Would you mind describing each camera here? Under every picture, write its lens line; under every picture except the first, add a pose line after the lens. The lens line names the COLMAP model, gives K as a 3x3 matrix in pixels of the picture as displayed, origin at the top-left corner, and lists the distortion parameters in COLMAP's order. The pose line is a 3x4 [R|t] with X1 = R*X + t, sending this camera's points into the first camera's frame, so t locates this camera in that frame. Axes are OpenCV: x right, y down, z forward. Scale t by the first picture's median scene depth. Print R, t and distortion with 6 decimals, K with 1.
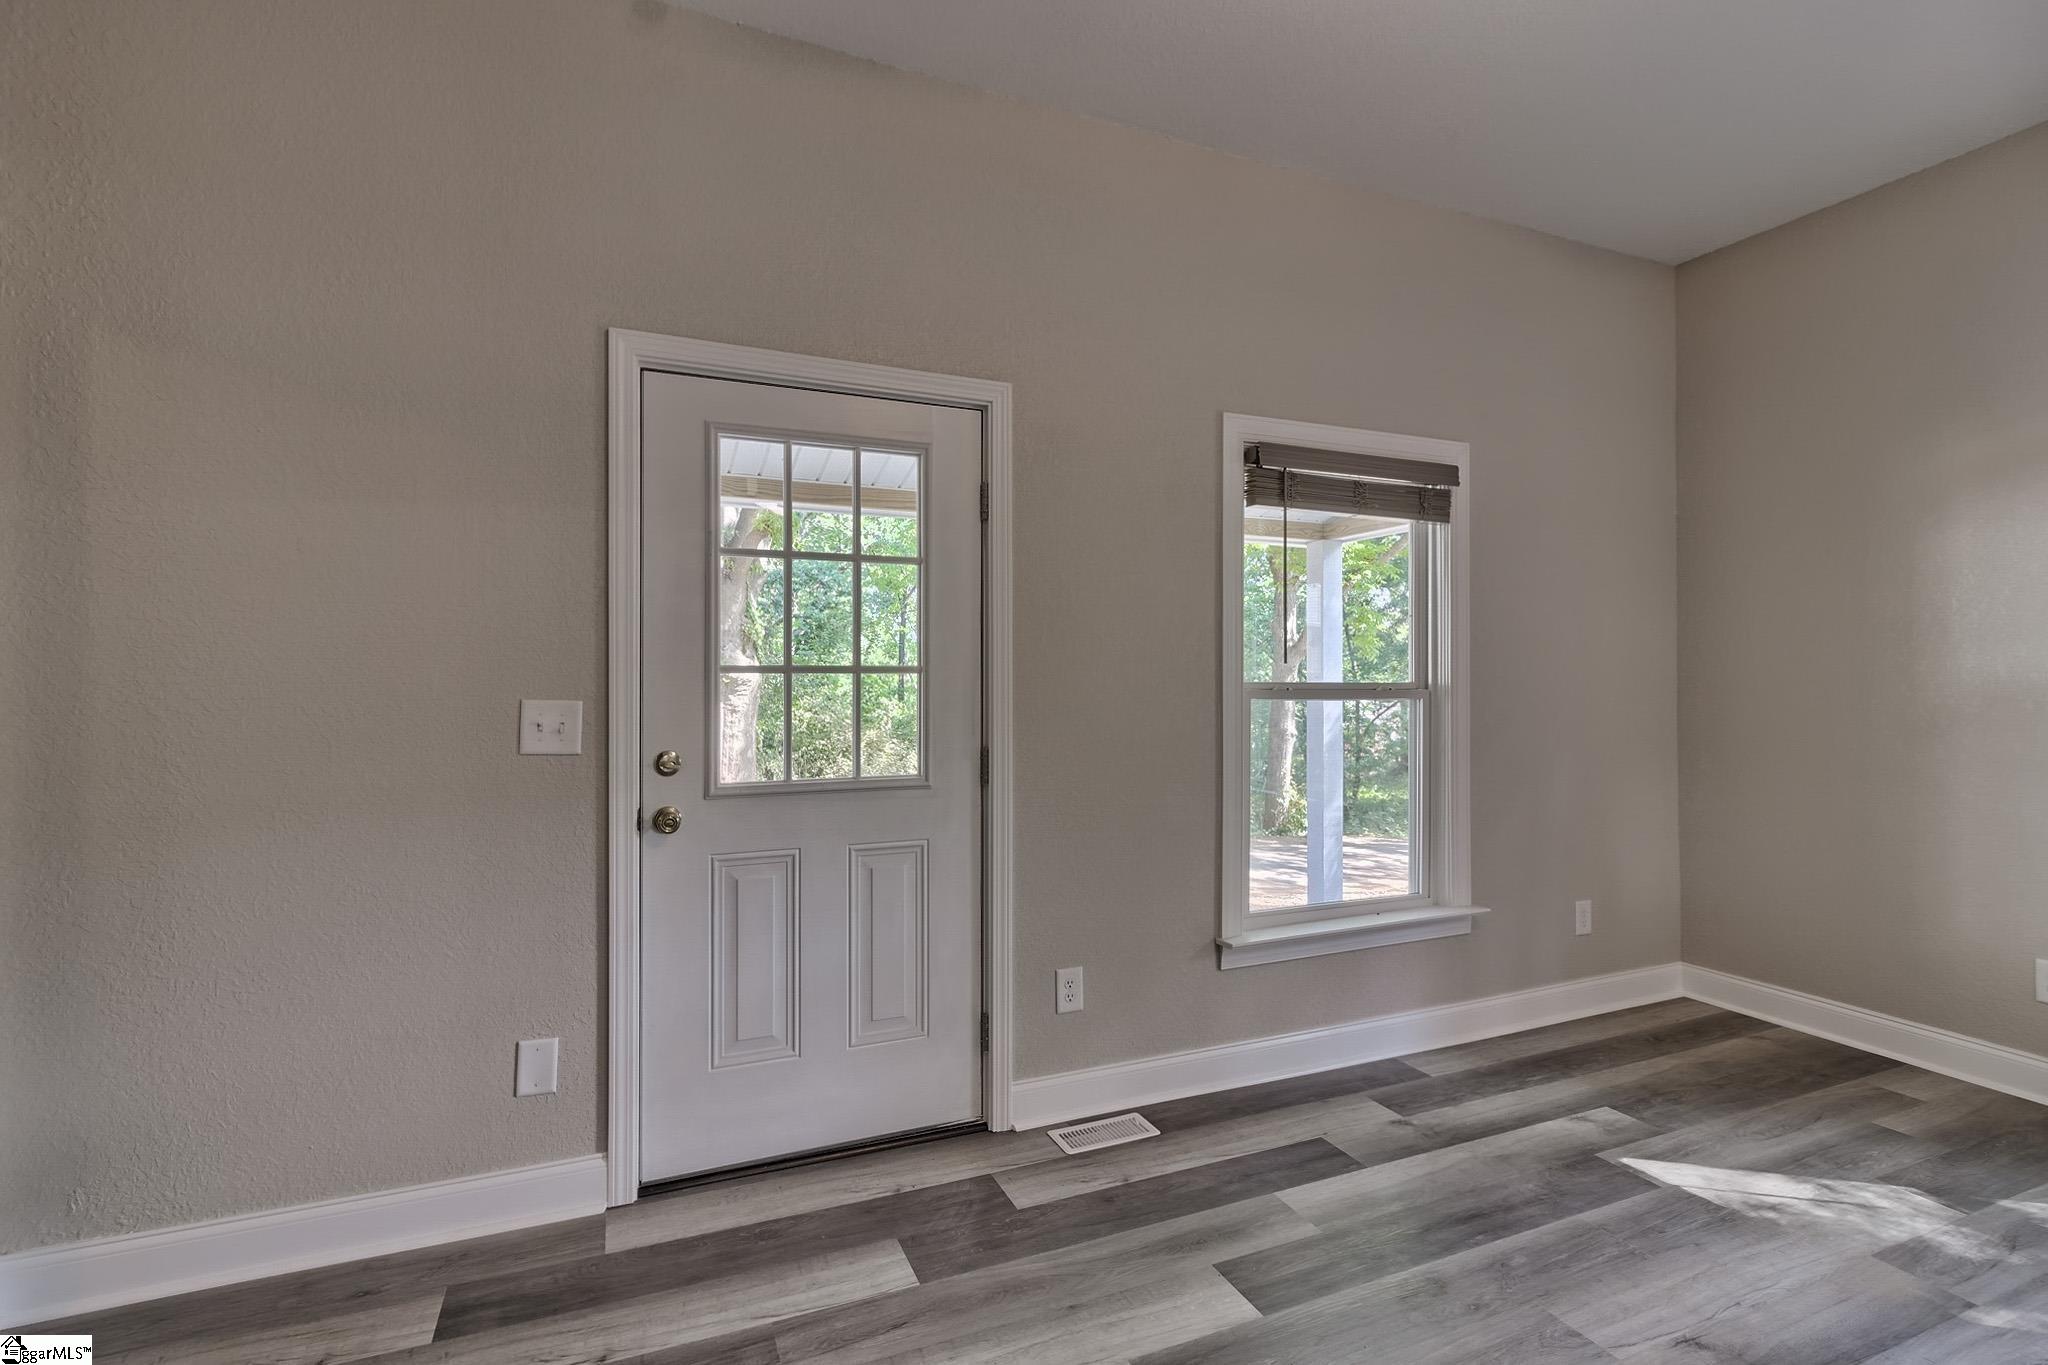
lens RADIAL K [[950.6, 0, 1006.3], [0, 950.6, 672.0], [0, 0, 1]] dist [0.002019, 0.000067]
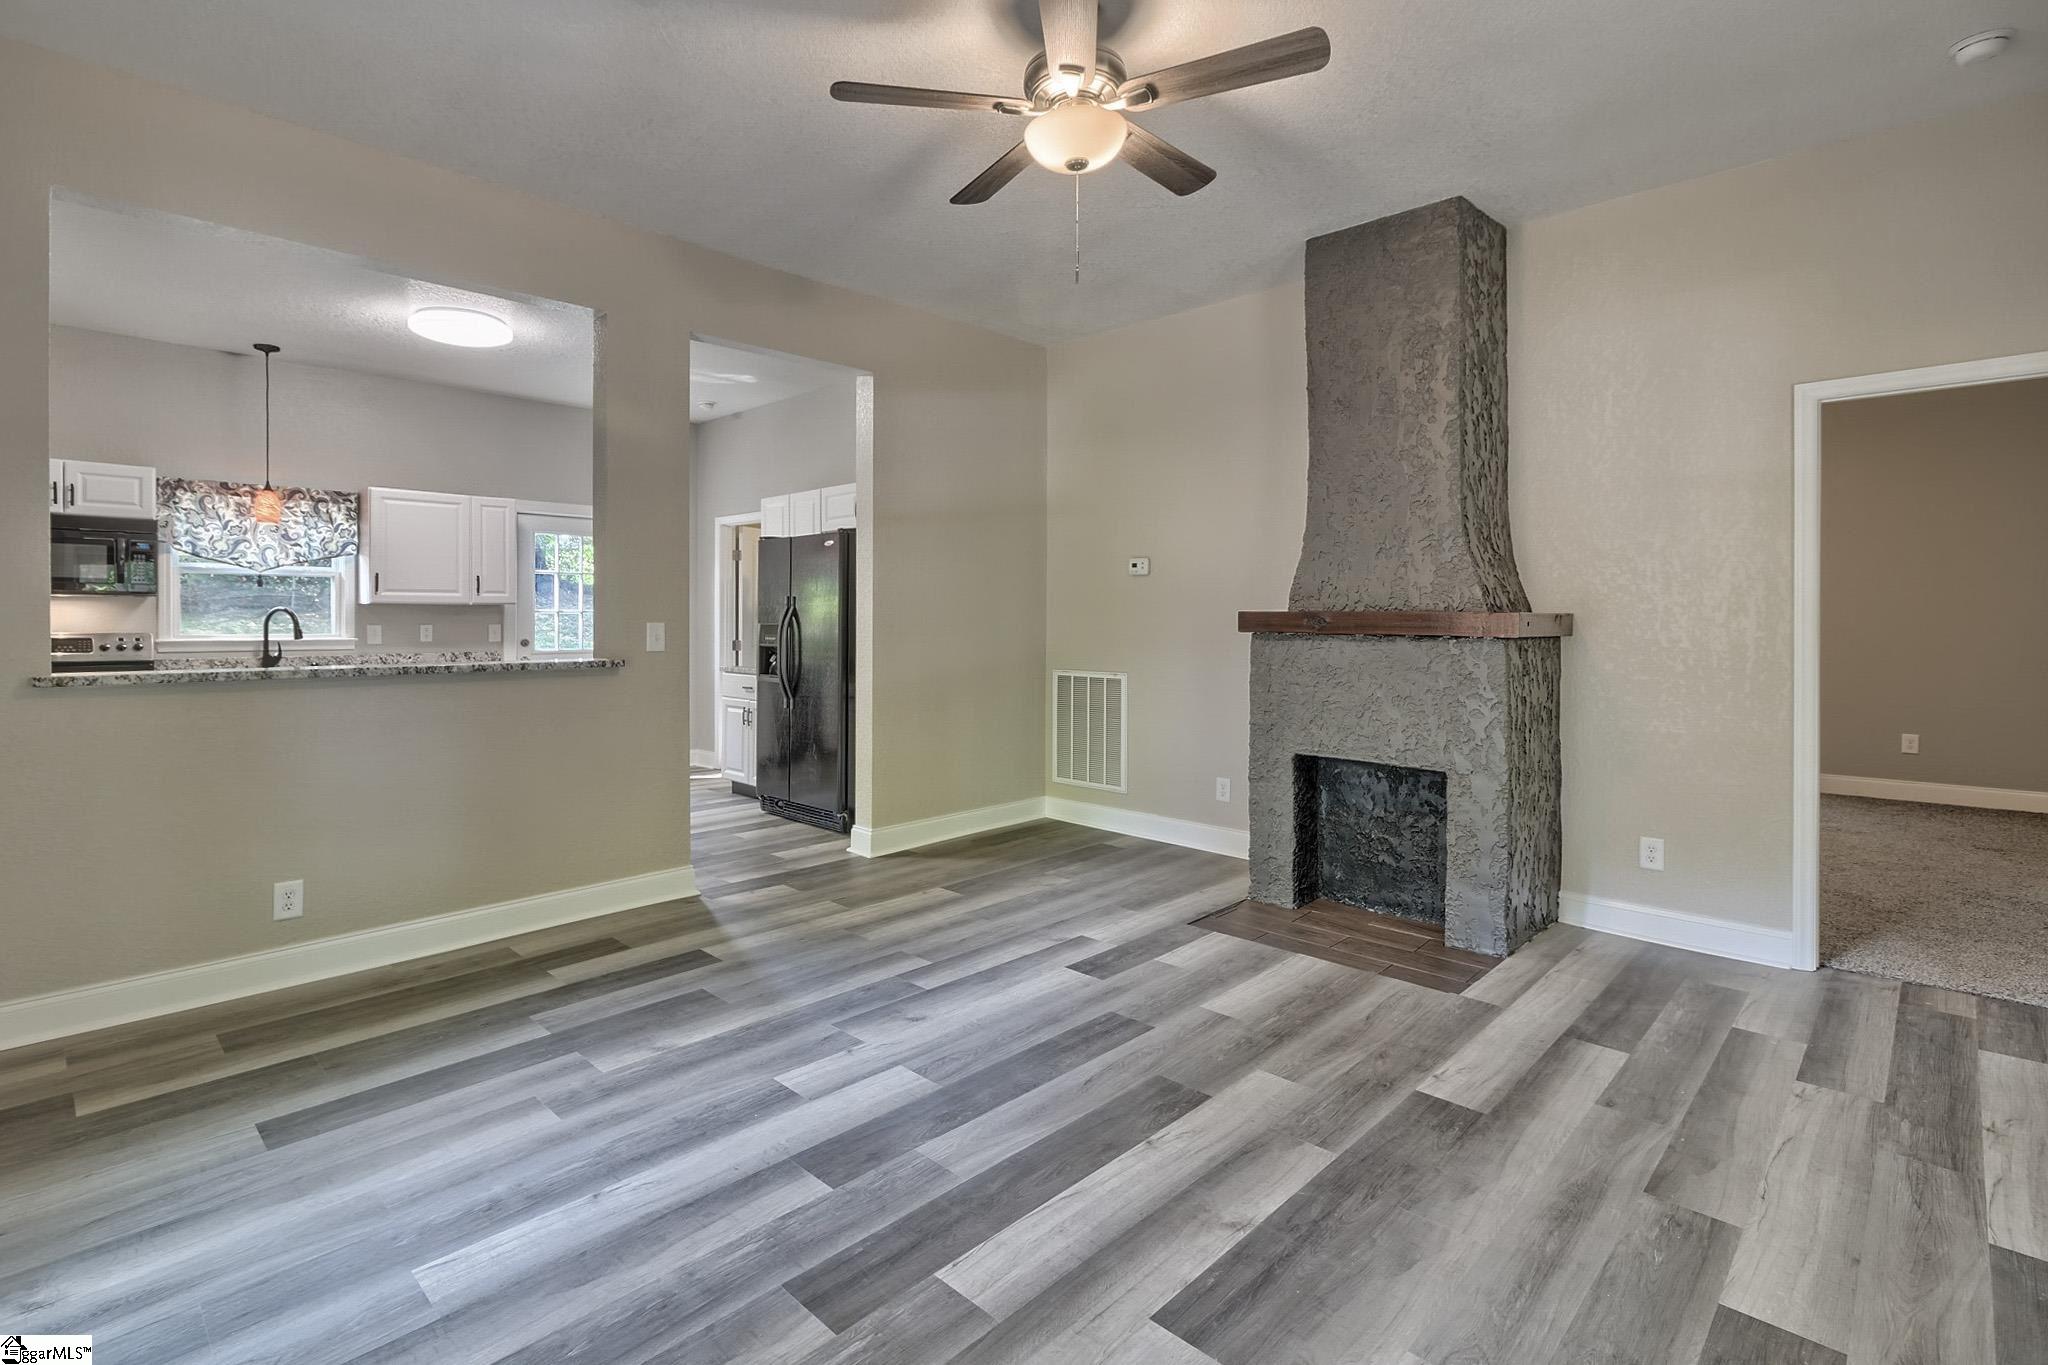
lens RADIAL K [[970.0, 0, 995.4], [0, 970.0, 624.5], [0, 0, 1]] dist [0.001526, 0.000245]
pose [[-0.923344, 0.000668, -0.383972, 0.915151], [0.001500, 0.999997, -0.001868, 0.011979], [0.383970, -0.002300, -0.923343, 1.144309]]
